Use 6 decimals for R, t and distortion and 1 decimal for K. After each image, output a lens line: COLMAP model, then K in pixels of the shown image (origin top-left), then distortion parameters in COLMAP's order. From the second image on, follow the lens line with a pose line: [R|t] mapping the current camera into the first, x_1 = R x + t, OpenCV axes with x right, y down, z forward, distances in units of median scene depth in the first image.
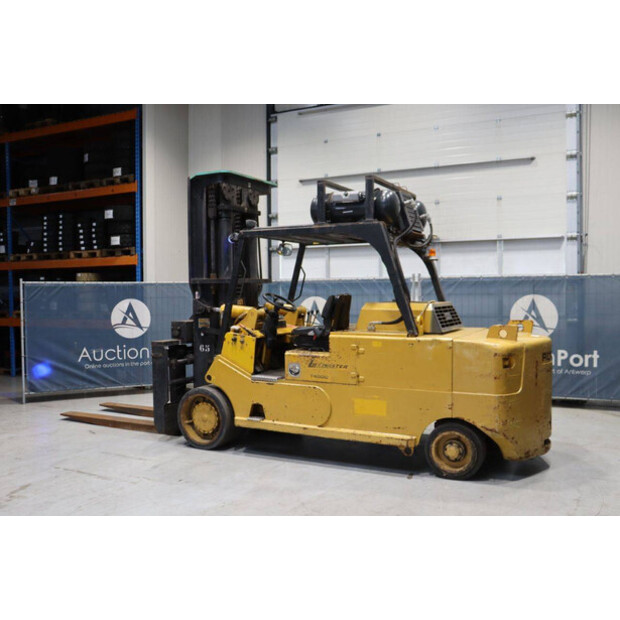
lens RADIAL K [[598.0, 0, 310.0], [0, 598.0, 310.0], [0, 0, 1]] dist [-0.085316, 0.001505]
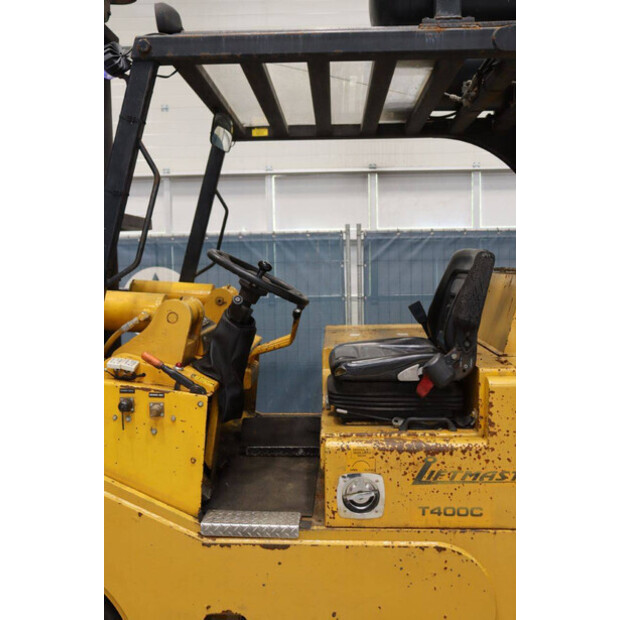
lens RADIAL K [[651.4, 0, 310.0], [0, 651.4, 310.0], [0, 0, 1]] dist [-0.049640, 0.021442]
pose [[0.901316, -0.034426, 0.431792, -0.172074], [0.017837, 0.998941, 0.042413, -0.009511], [-0.432795, -0.030525, 0.900975, 0.637788]]
